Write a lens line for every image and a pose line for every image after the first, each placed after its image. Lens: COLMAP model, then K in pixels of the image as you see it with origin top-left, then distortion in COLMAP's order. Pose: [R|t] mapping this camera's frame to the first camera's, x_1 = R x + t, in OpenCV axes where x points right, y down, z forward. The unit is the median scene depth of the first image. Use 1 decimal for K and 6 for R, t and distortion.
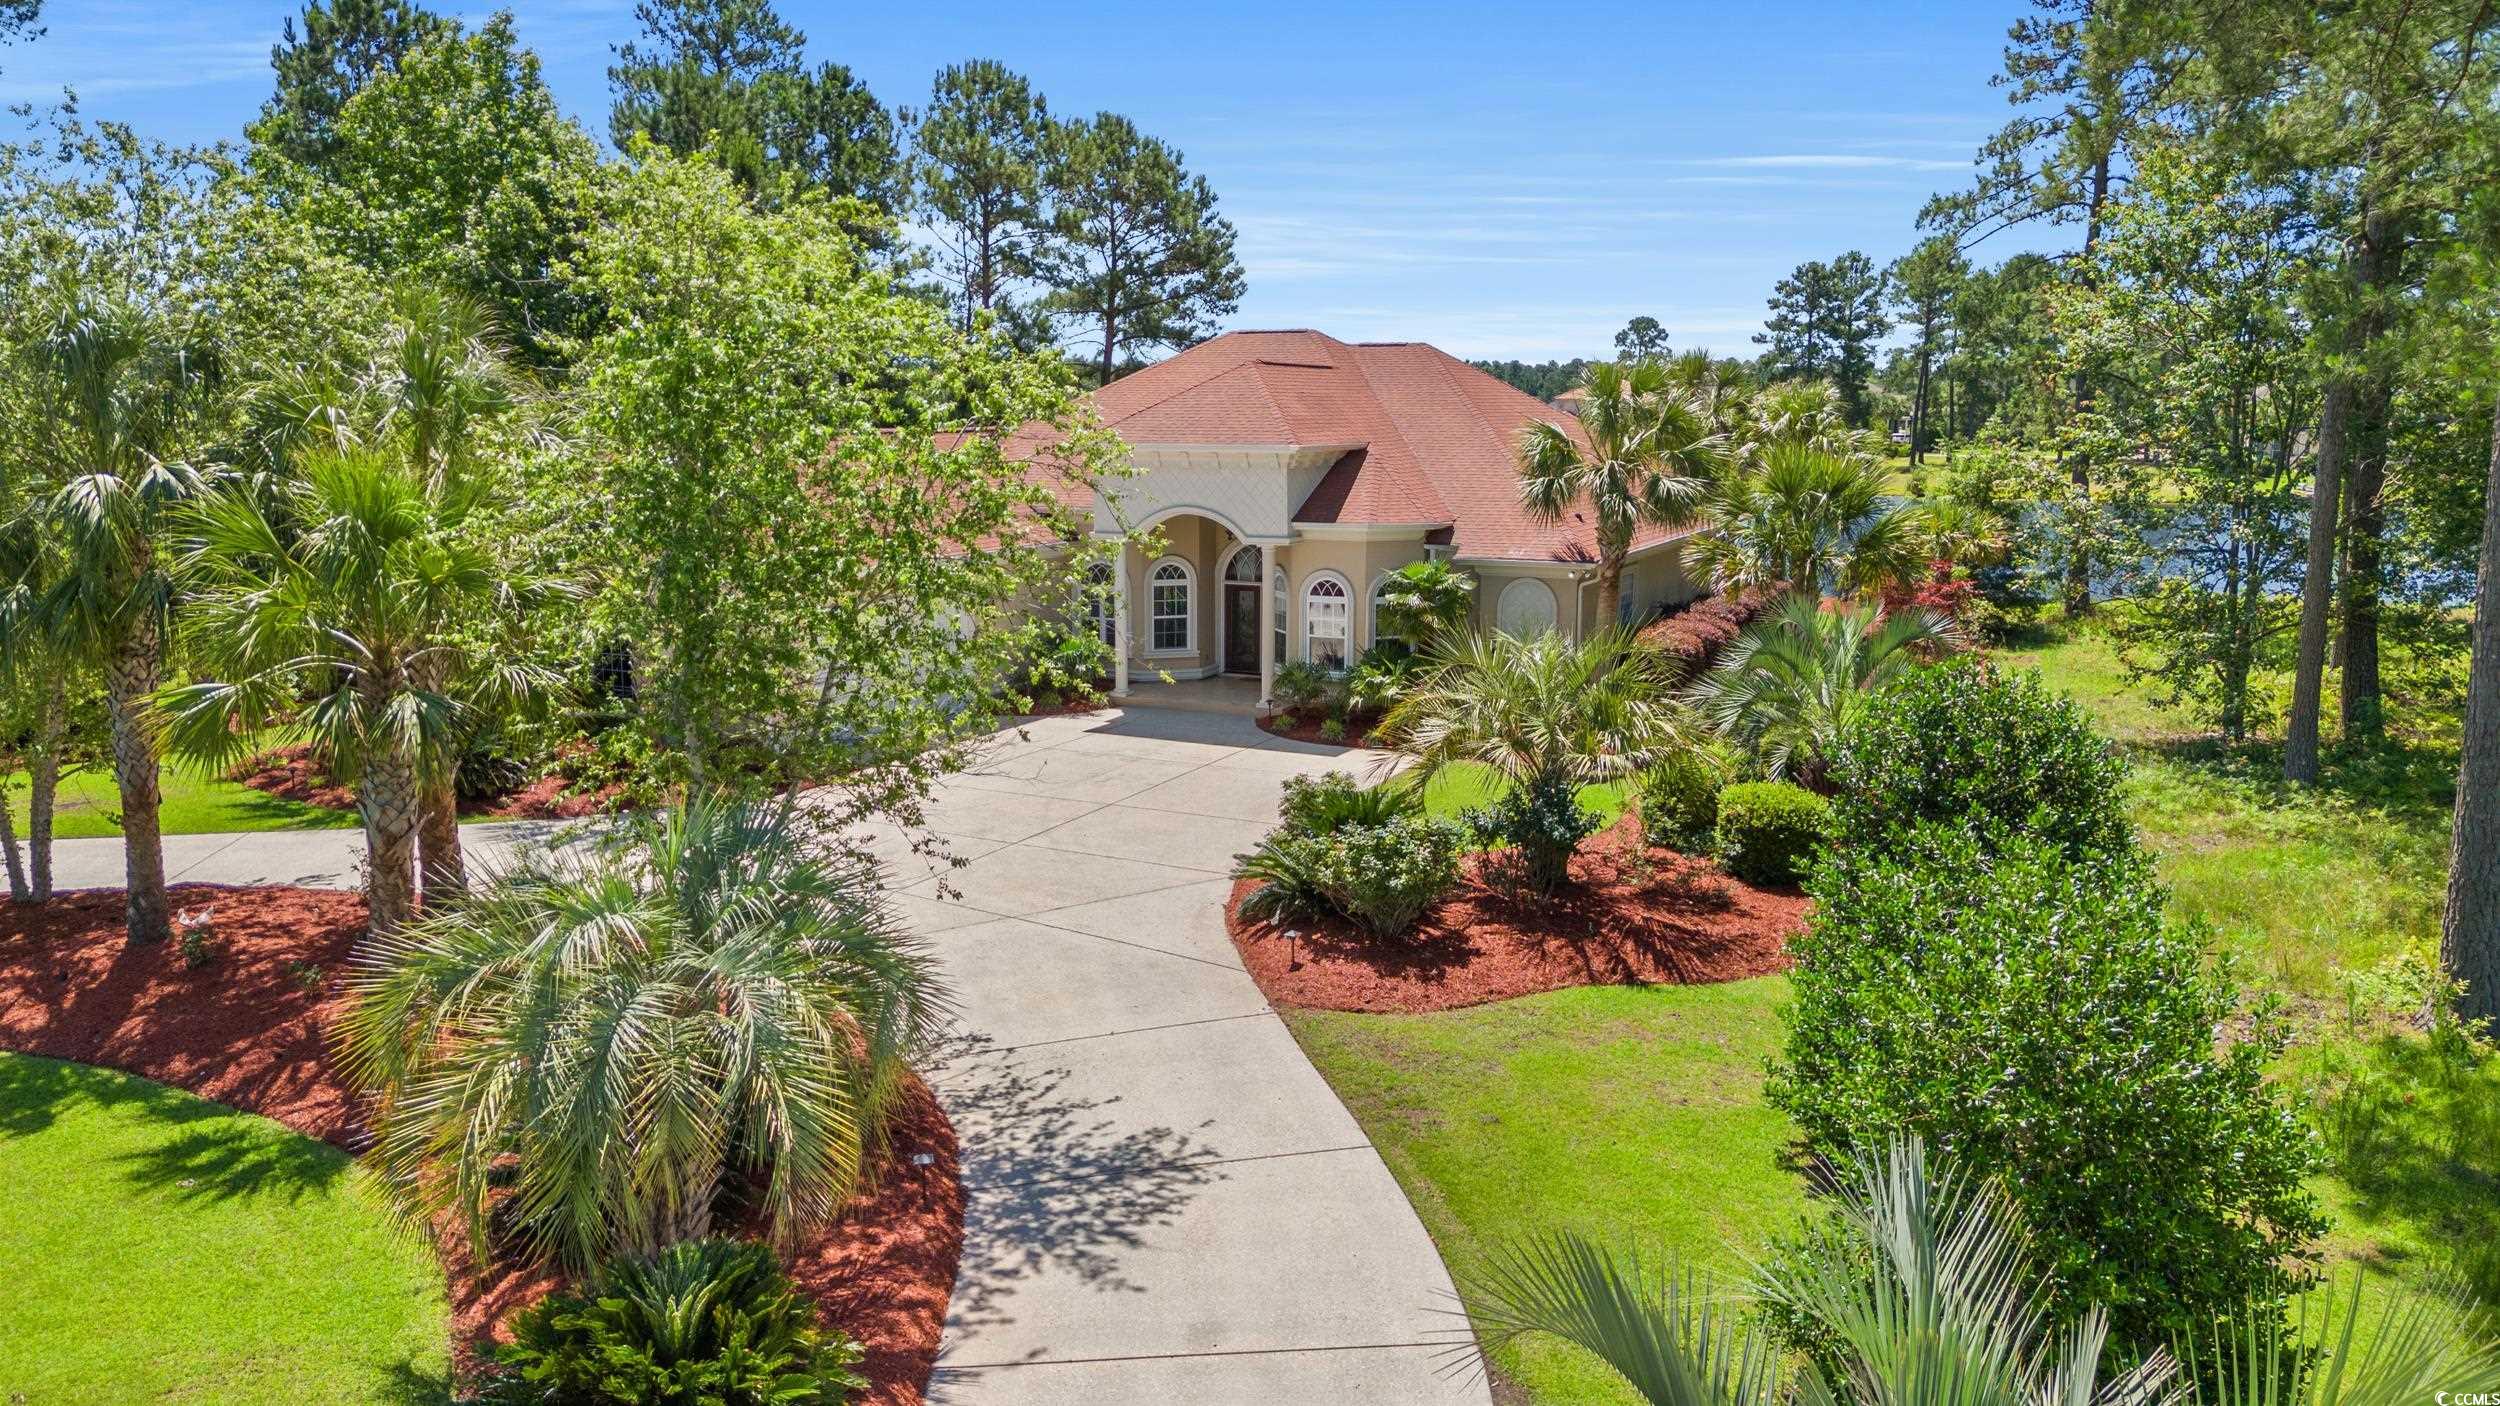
lens RADIAL K [[1840.7, 0, 1250.0], [0, 1840.7, 703.0], [0, 0, 1]] dist [0.023618, -0.002603]
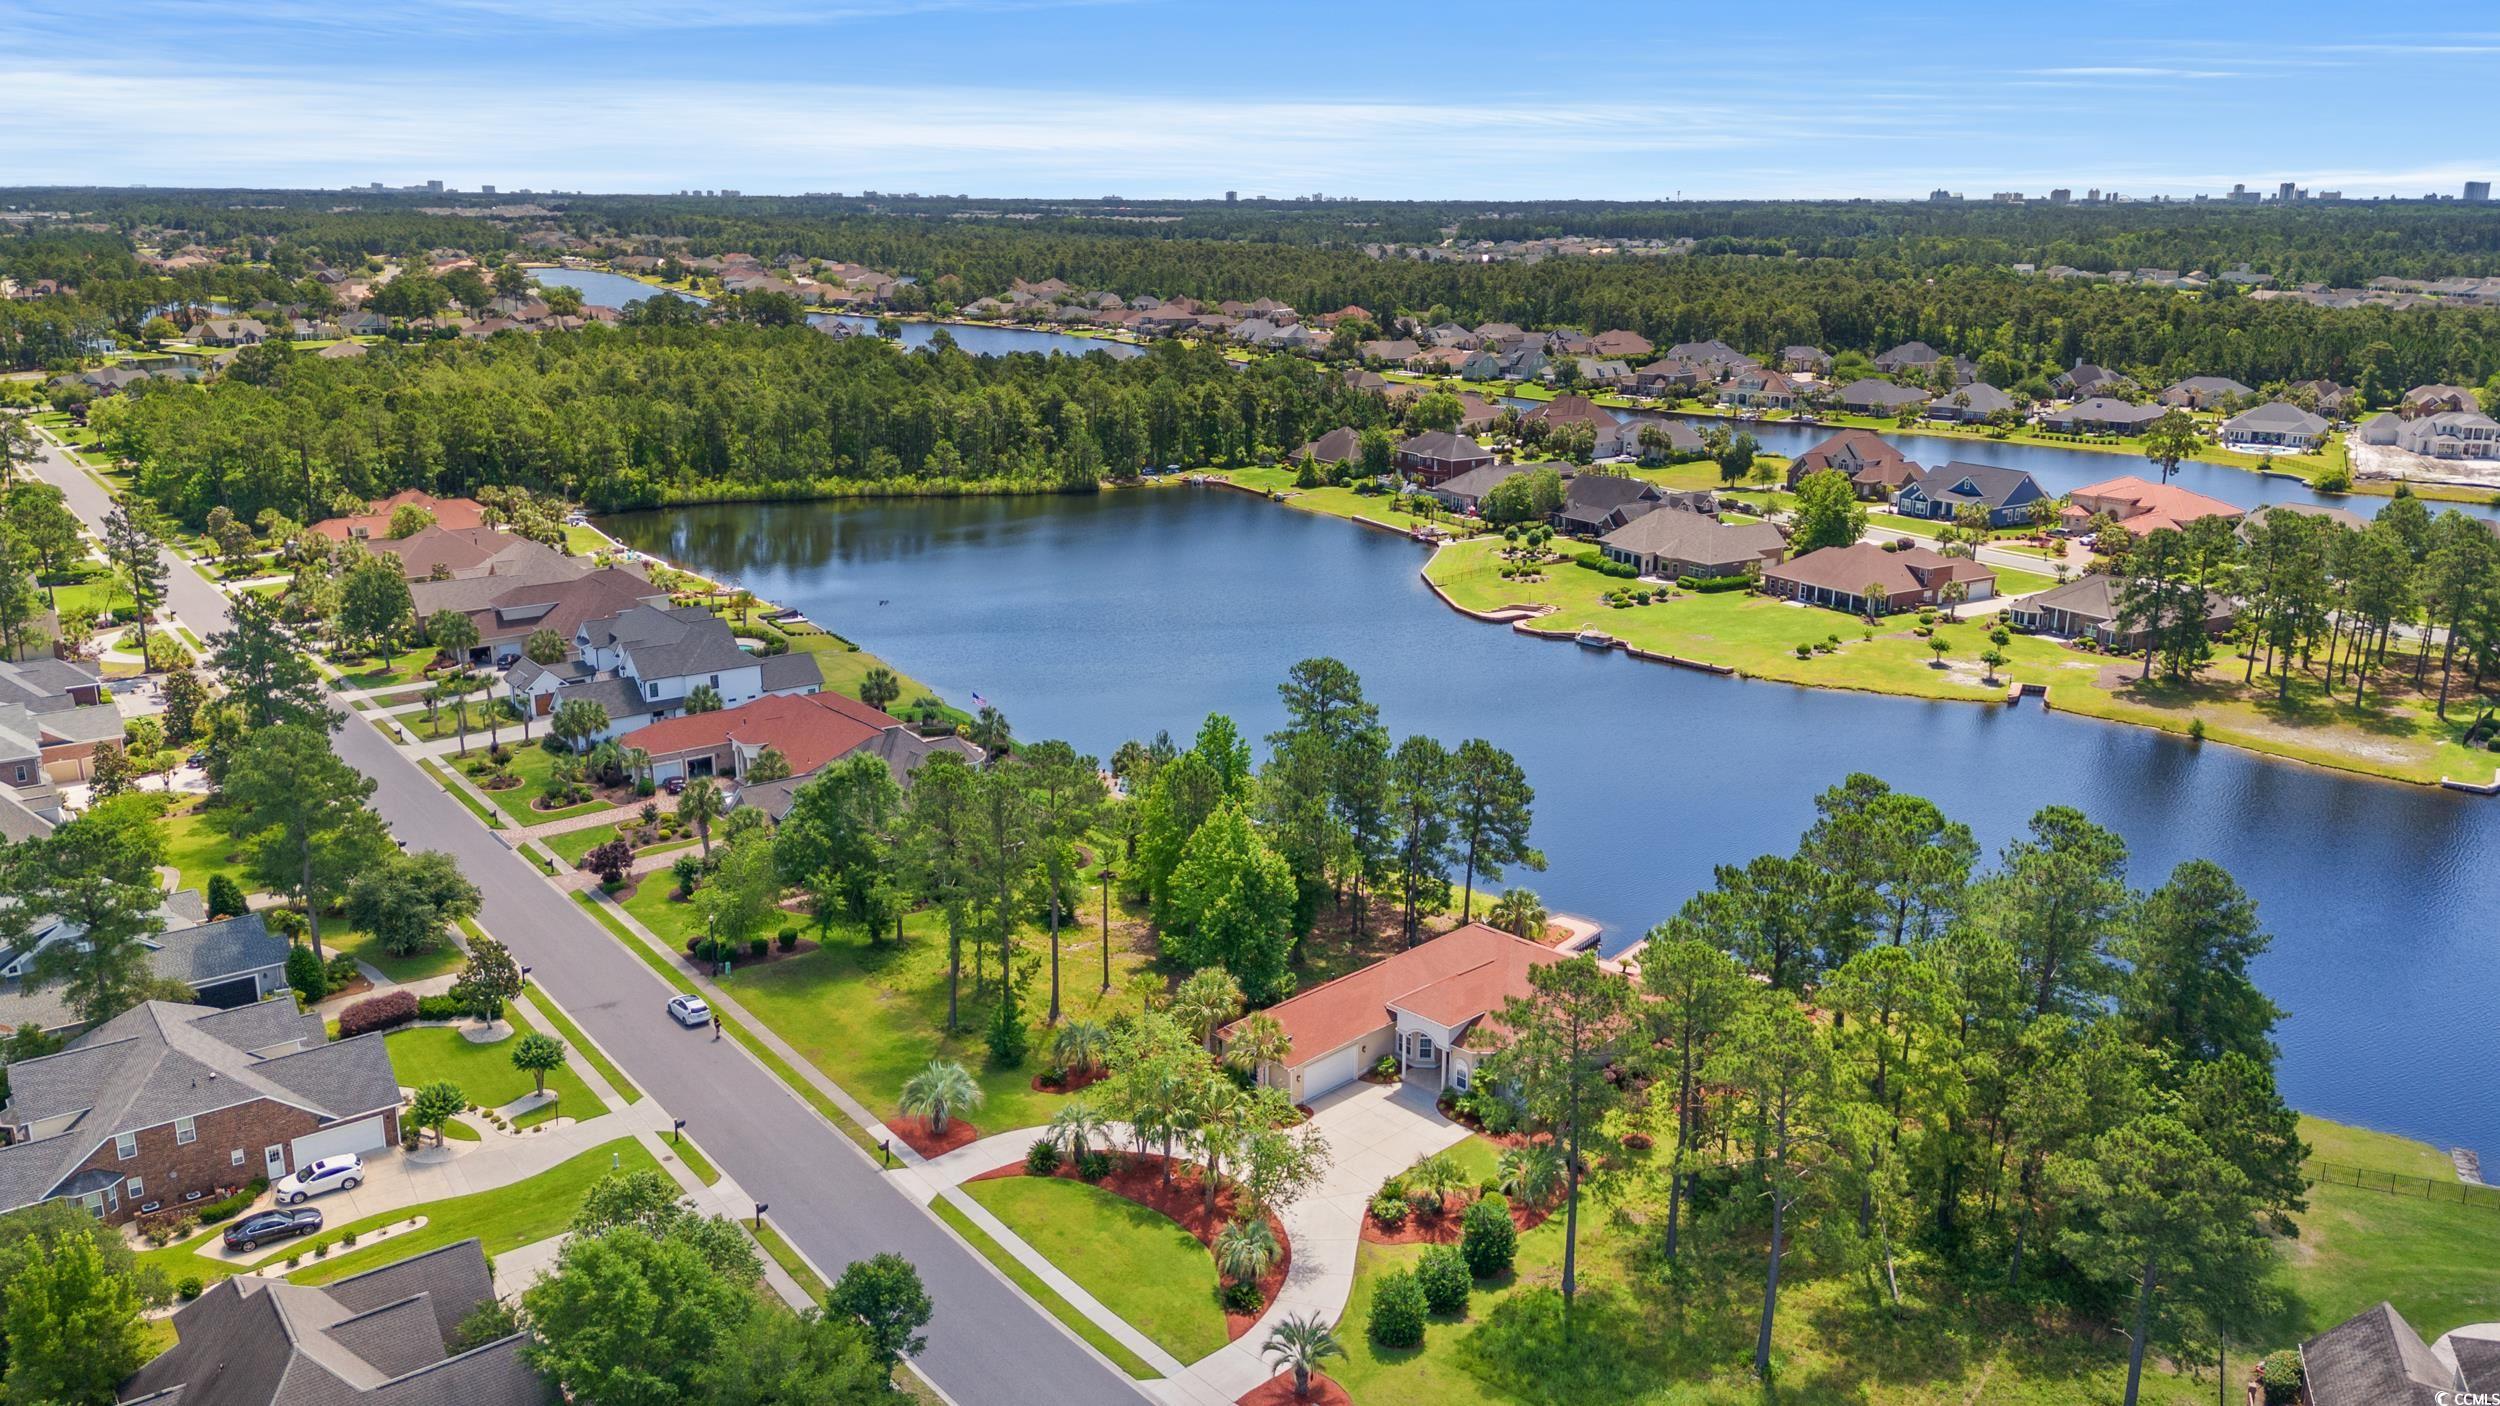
lens RADIAL K [[1827.2, 0, 1218.0], [0, 1827.2, 704.4], [0, 0, 1]] dist [0.100942, -0.000508]
pose [[0.928049, 0.092687, -0.360742, 1.337340], [-0.051712, 0.991226, 0.121645, -1.880146], [0.368852, -0.094238, 0.924699, -3.725808]]
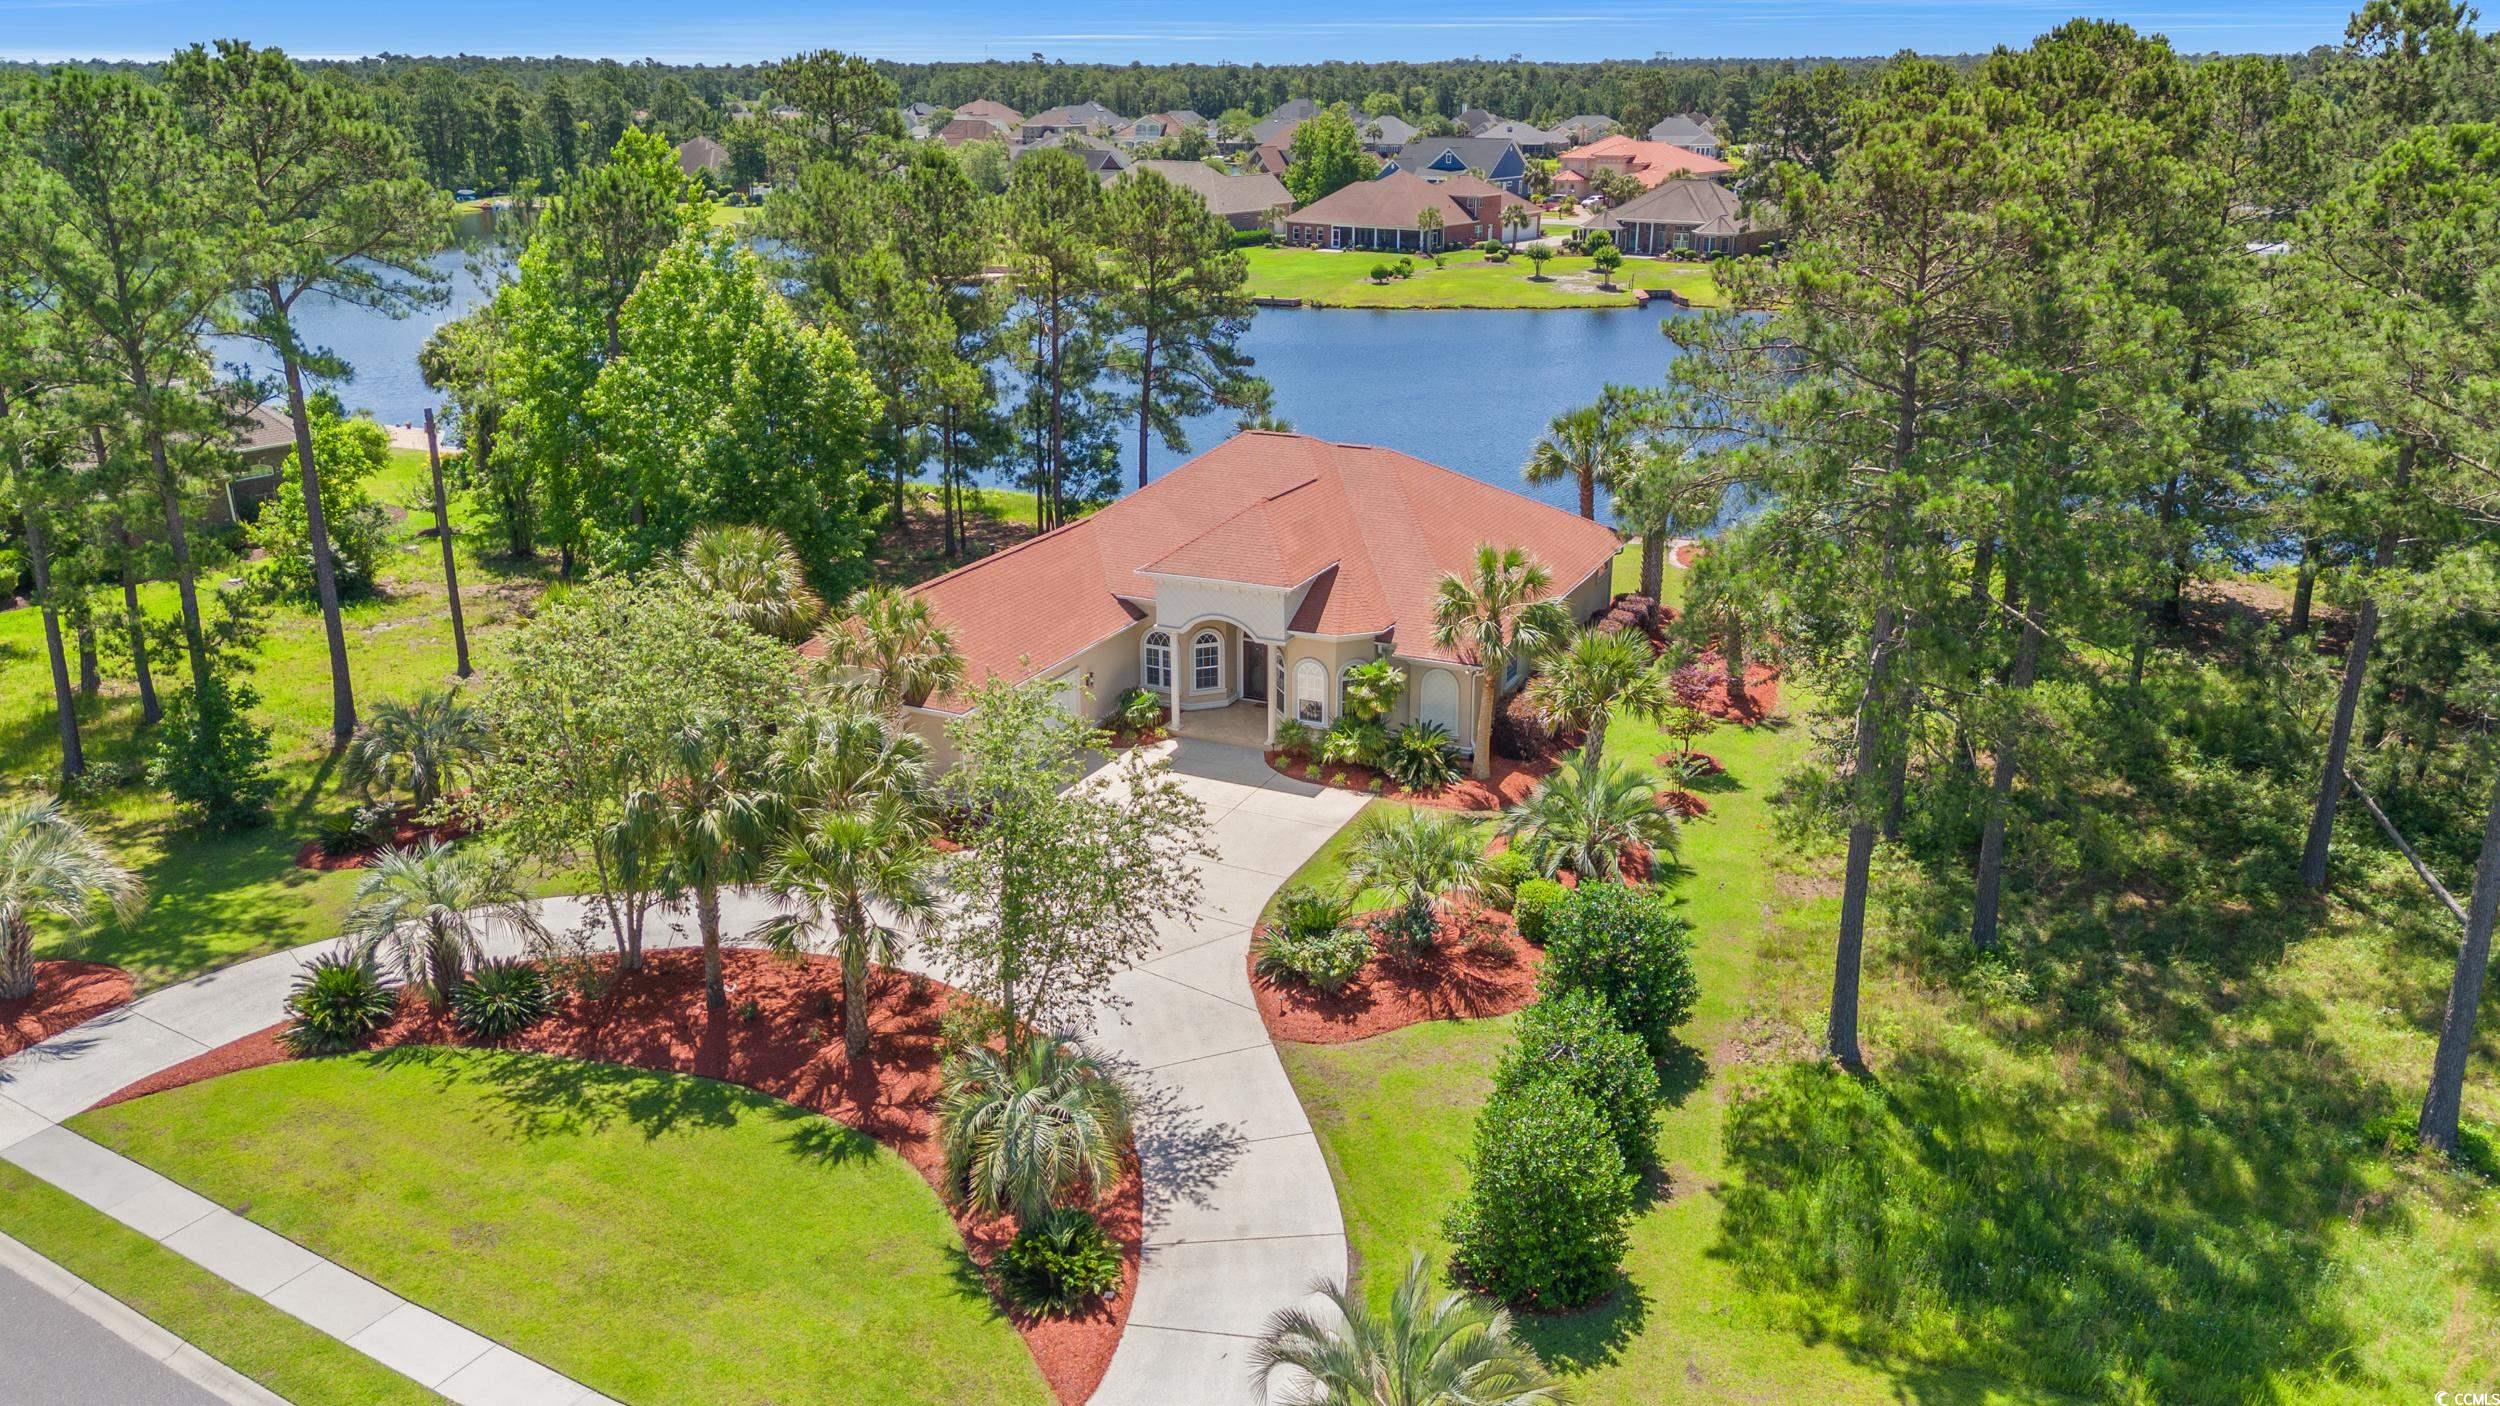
lens RADIAL K [[1840.7, 0, 1250.0], [0, 1840.7, 703.0], [0, 0, 1]] dist [0.023618, -0.002603]
pose [[0.999958, -0.004555, -0.007961, 0.006148], [0.005854, 0.985142, 0.171640, -0.520651], [0.007061, -0.171679, 0.985128, -0.895878]]
